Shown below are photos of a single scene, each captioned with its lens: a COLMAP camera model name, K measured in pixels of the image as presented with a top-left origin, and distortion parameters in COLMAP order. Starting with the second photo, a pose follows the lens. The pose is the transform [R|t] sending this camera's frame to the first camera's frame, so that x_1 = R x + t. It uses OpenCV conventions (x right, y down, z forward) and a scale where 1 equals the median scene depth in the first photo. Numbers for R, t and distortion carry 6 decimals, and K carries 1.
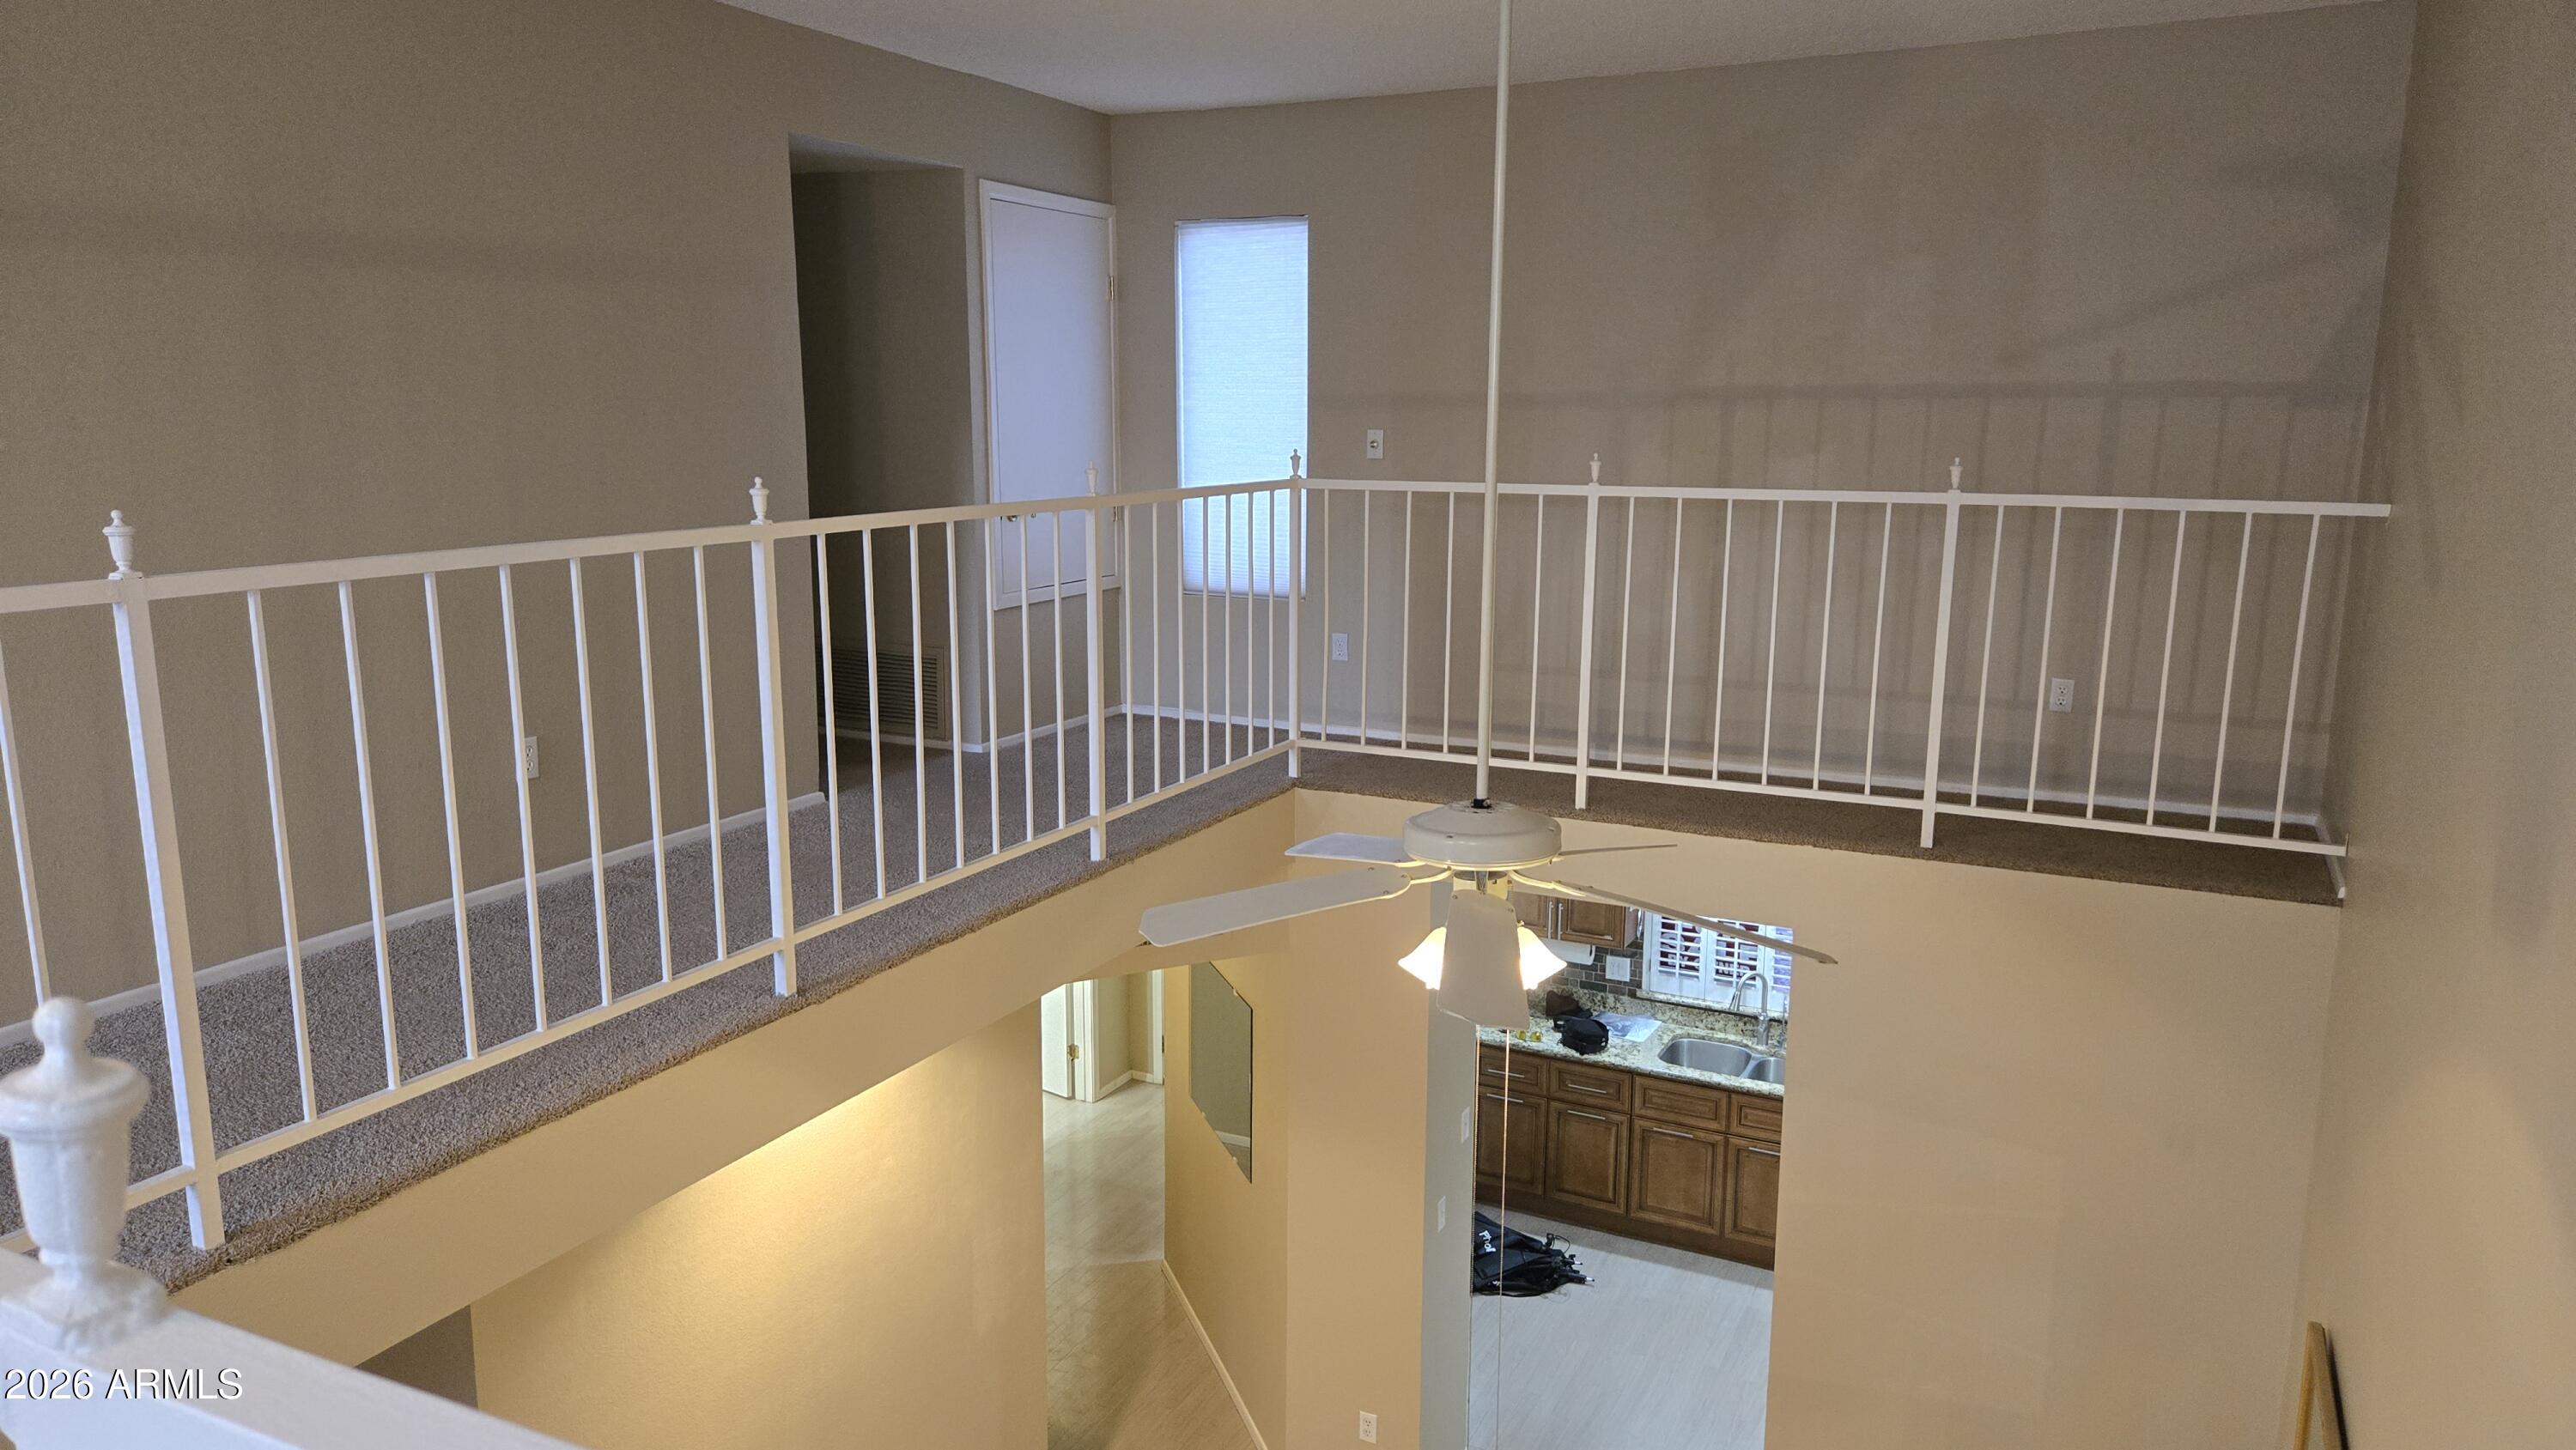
lens RADIAL K [[1704.4, 0, 1276.9], [0, 1704.4, 716.3], [0, 0, 1]] dist [0.069208, -0.058112]
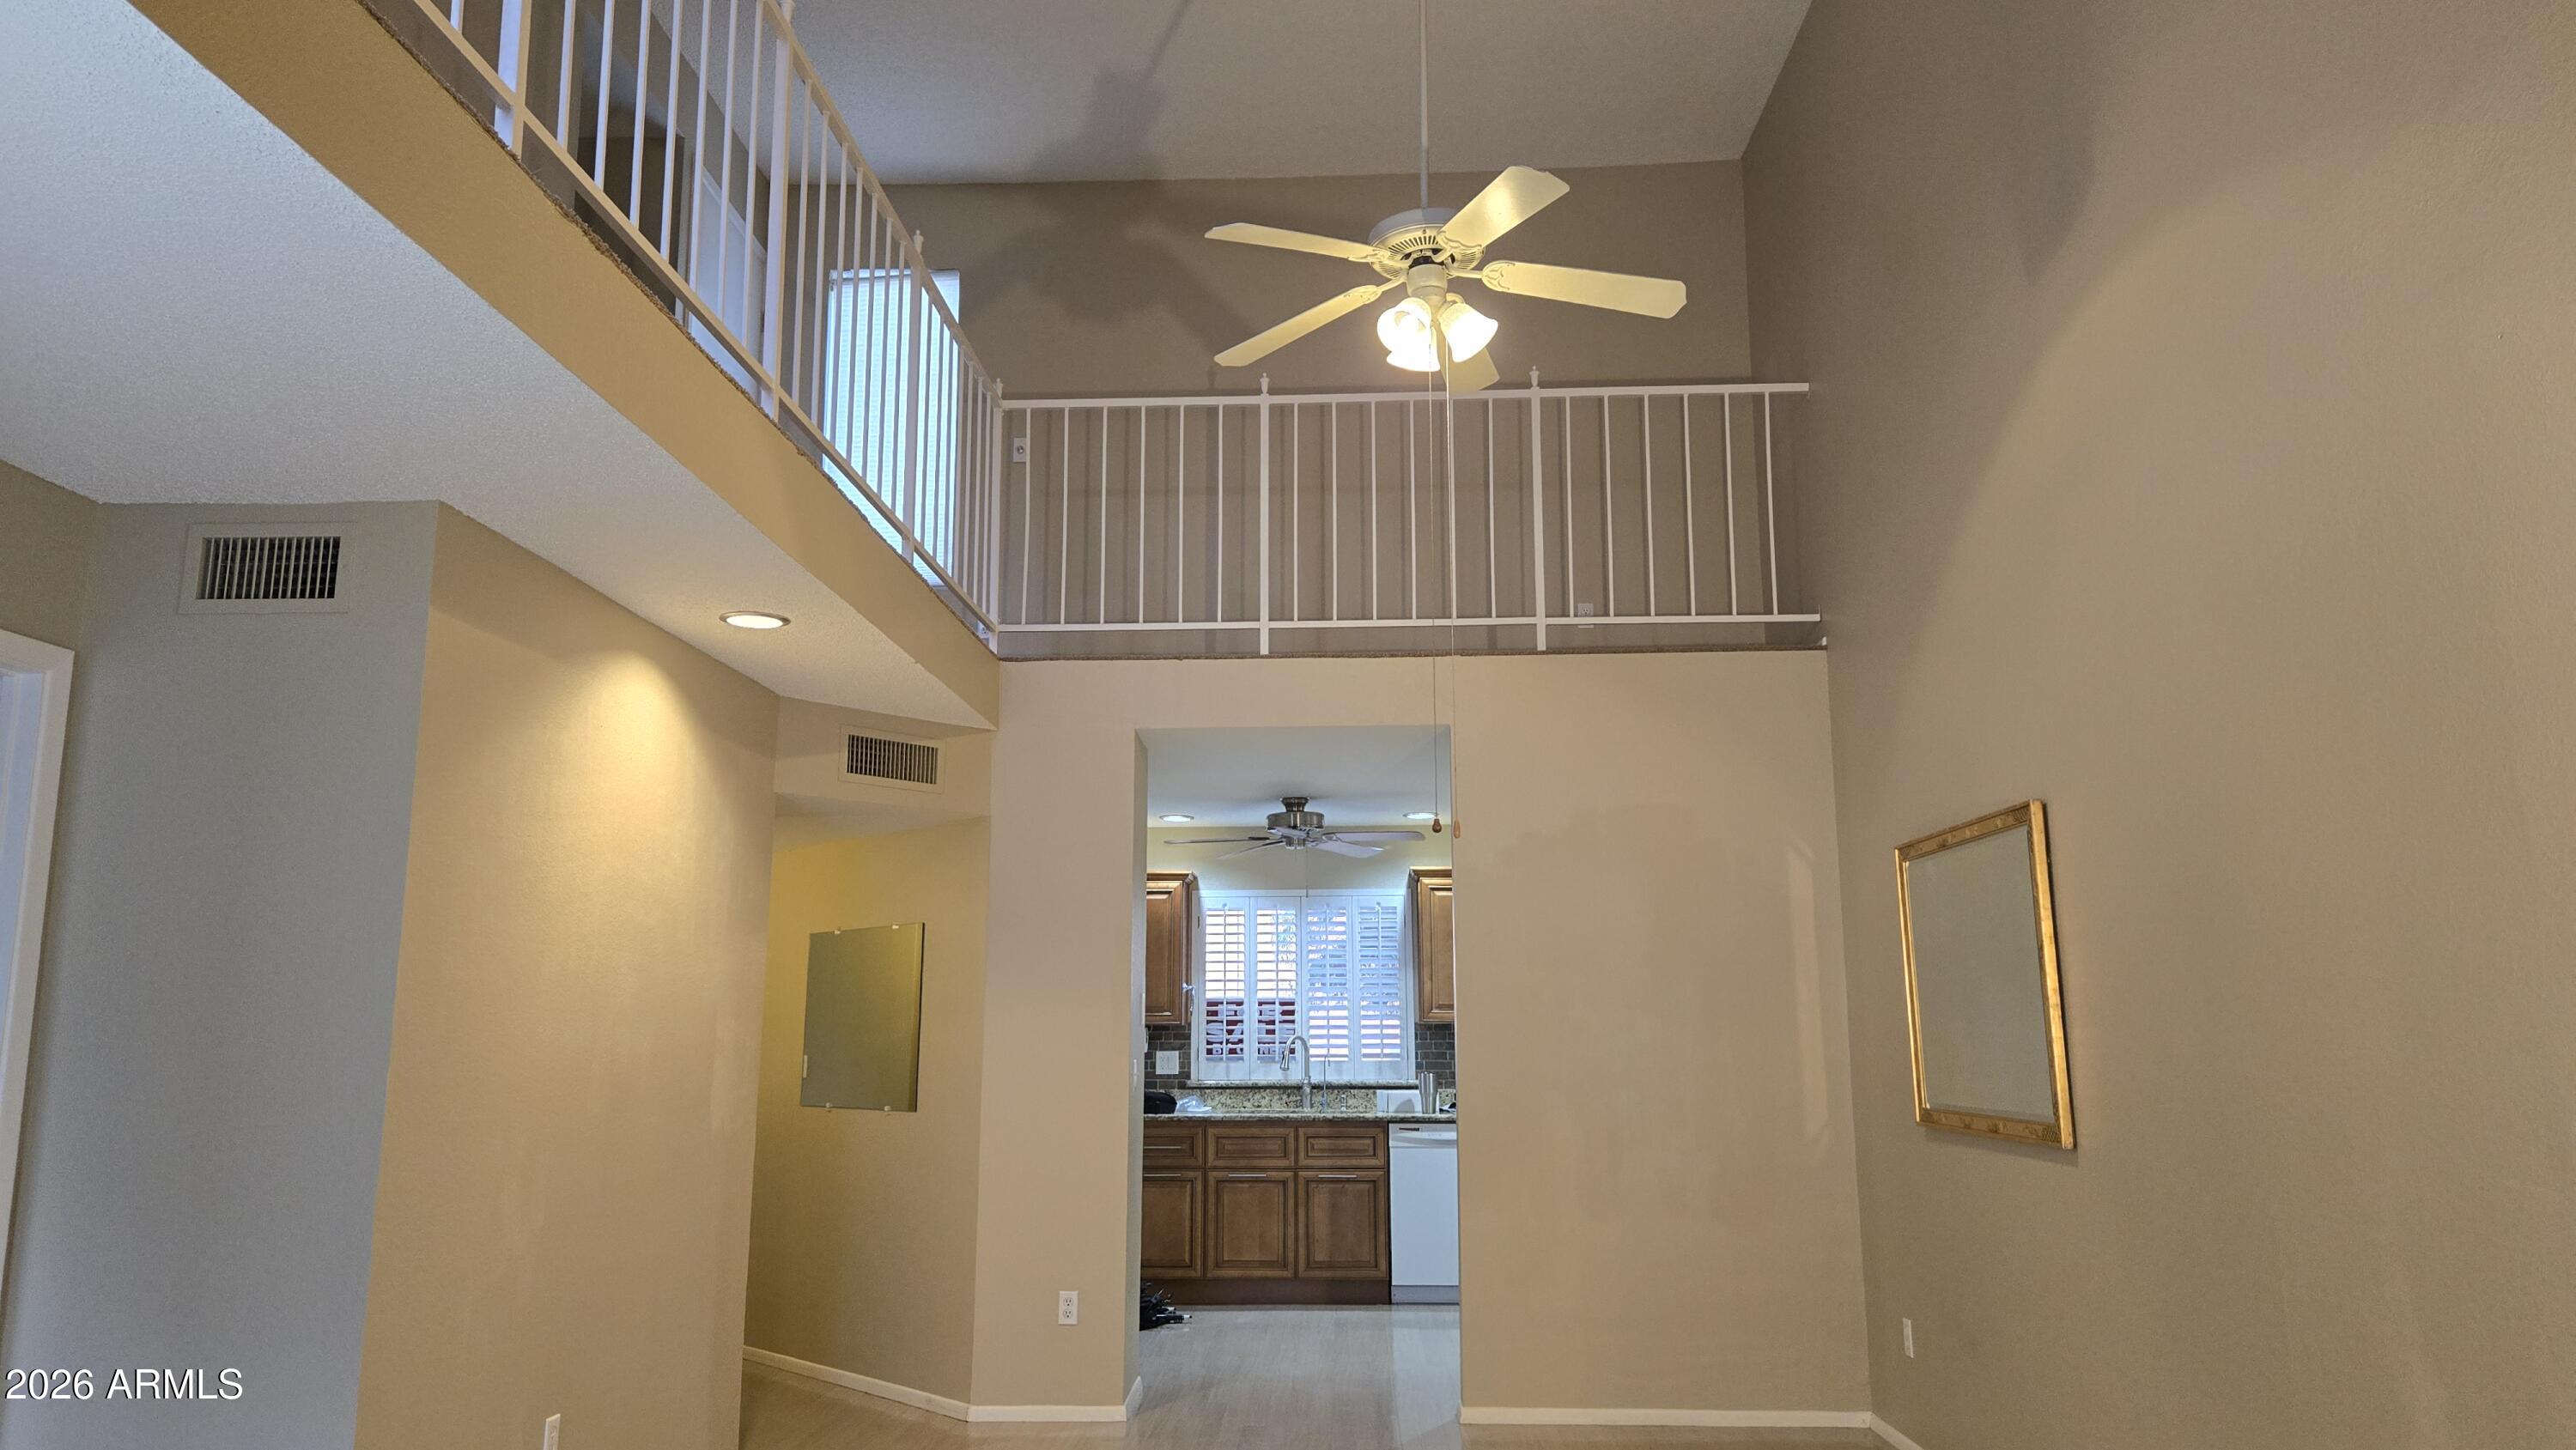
lens RADIAL K [[1715.6, 0, 1286.4], [0, 1715.6, 719.1], [0, 0, 1]] dist [0.075552, -0.064277]
pose [[0.909427, 0.064633, 0.410809, -0.197340], [0.081508, 0.940986, -0.328485, 0.328967], [-0.407797, 0.332218, 0.850490, 0.005043]]
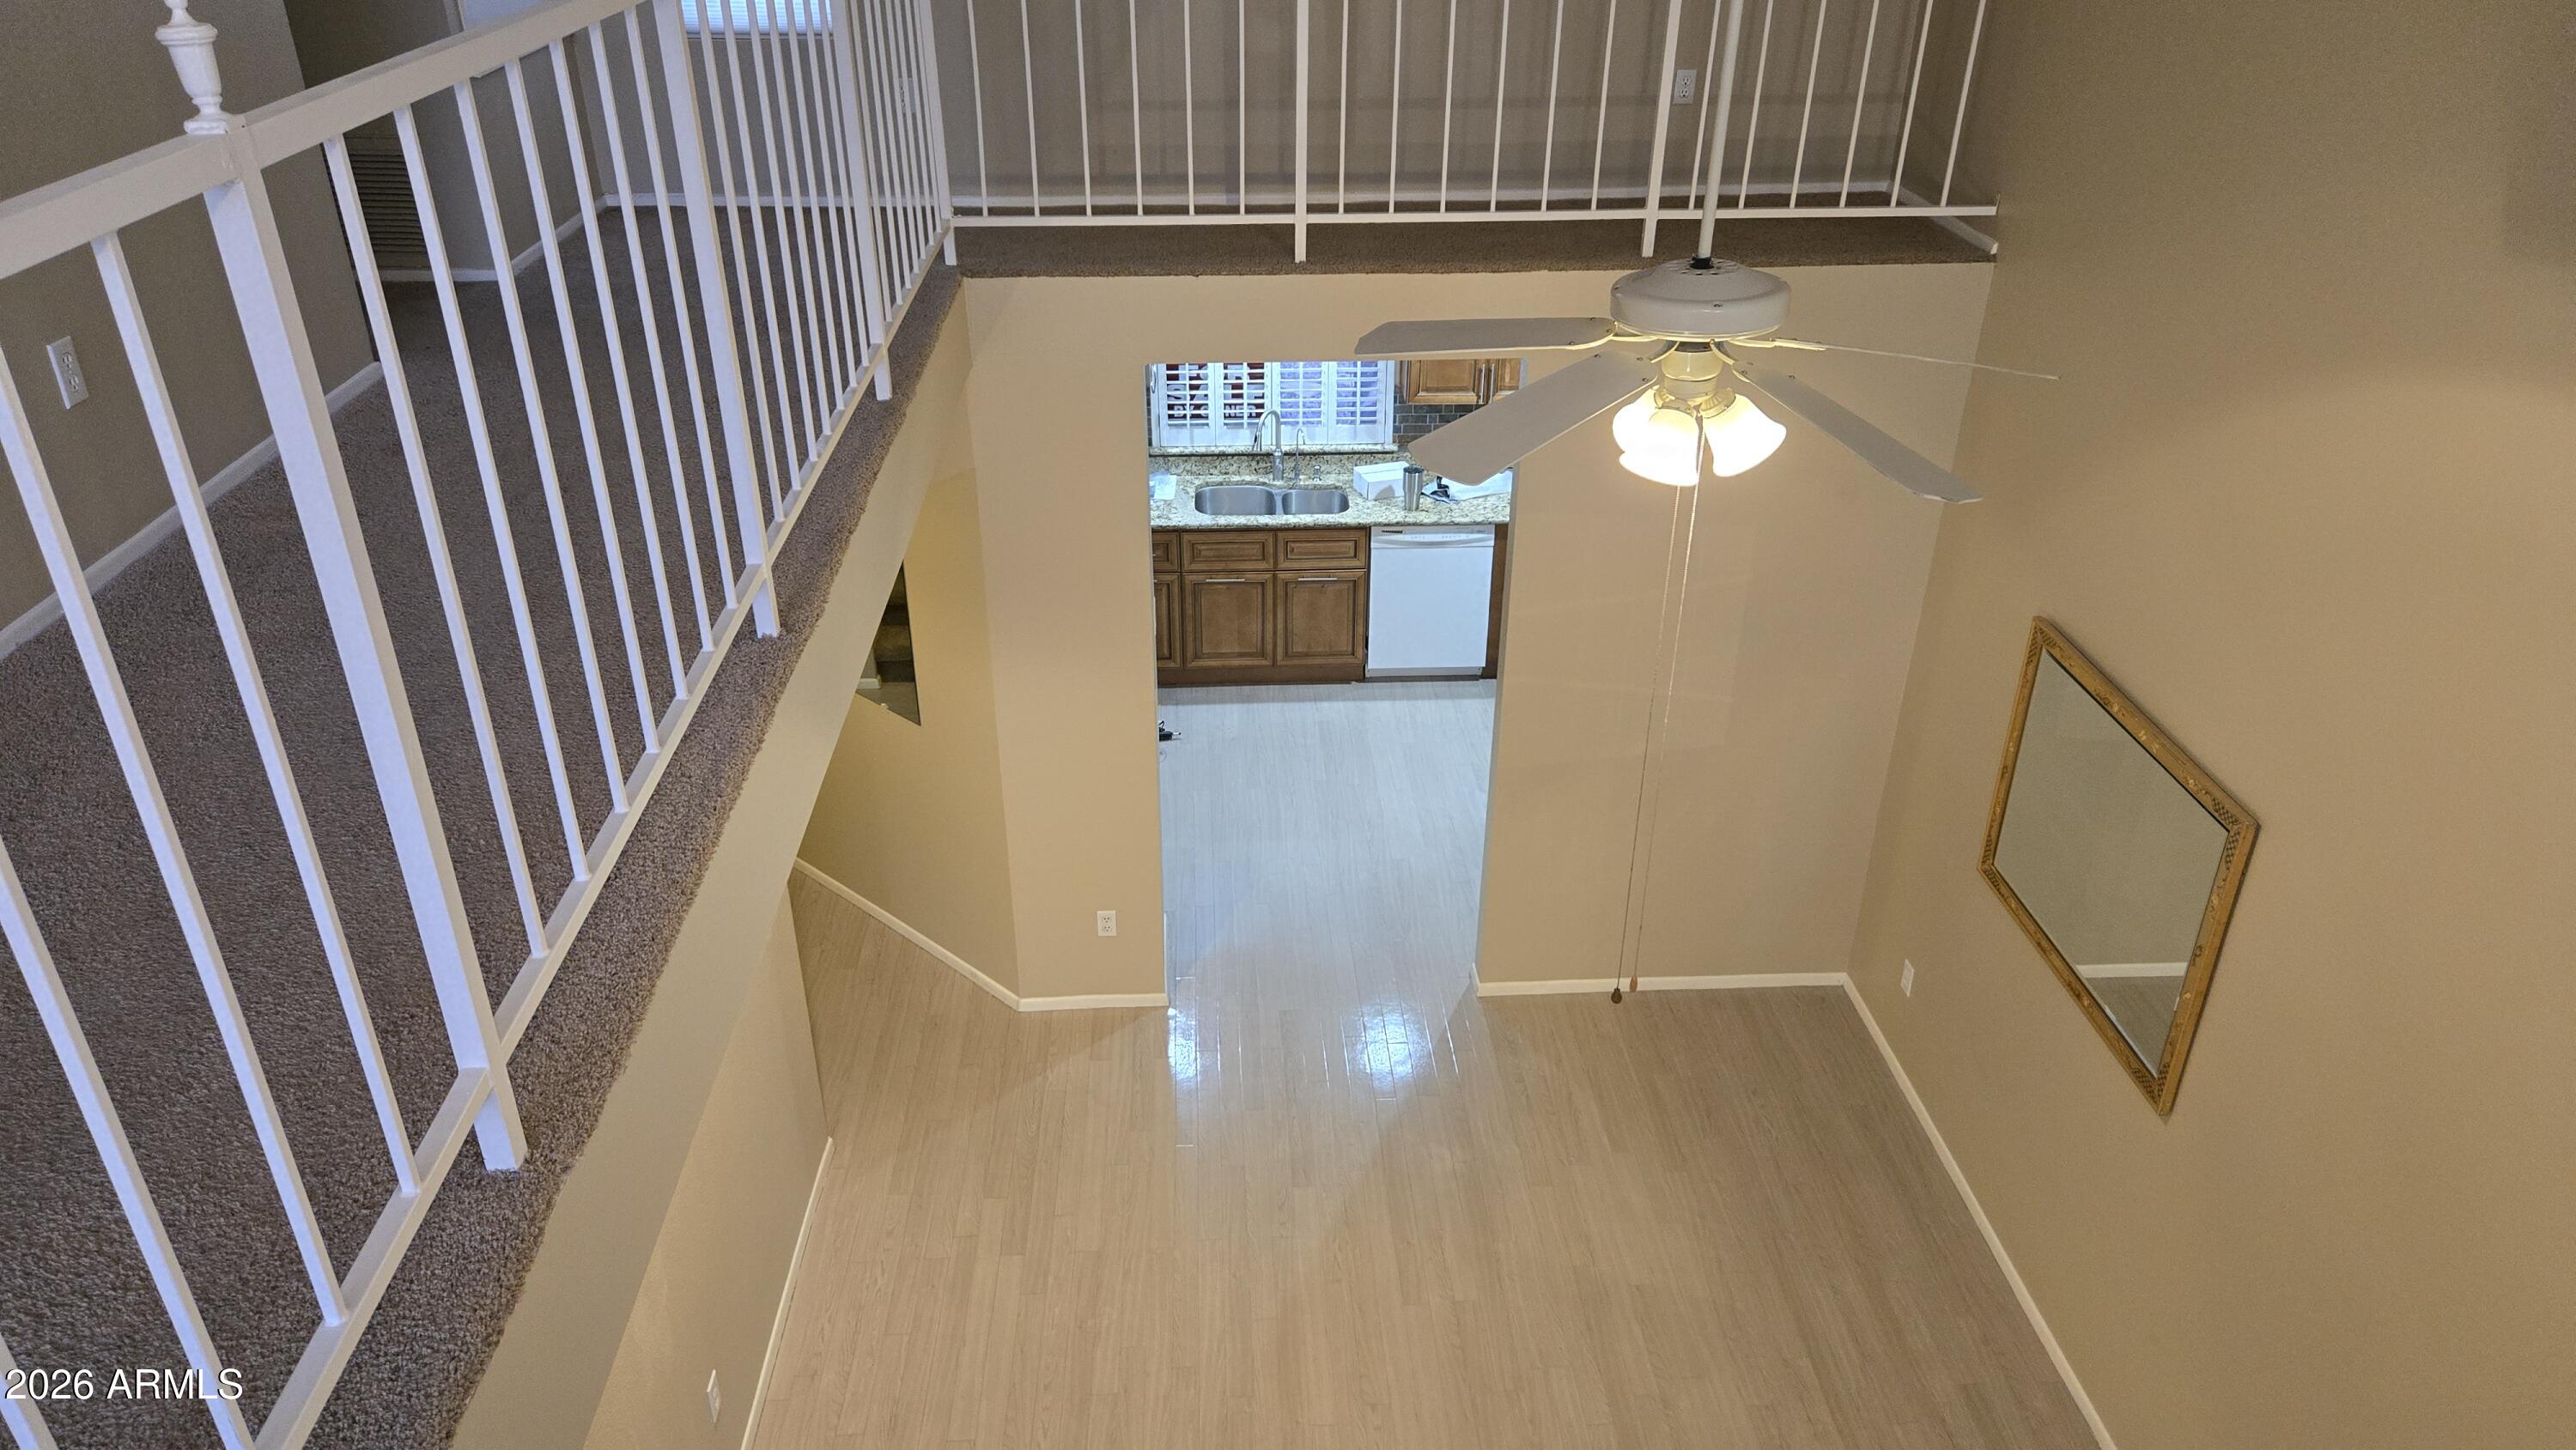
lens RADIAL K [[1715.6, 0, 1286.4], [0, 1715.6, 719.1], [0, 0, 1]] dist [0.075552, -0.064277]
pose [[0.869417, -0.238535, 0.432683, -0.198957], [0.090482, 0.937796, 0.335189, -0.018540], [-0.485723, -0.252269, 0.836919, 0.108721]]
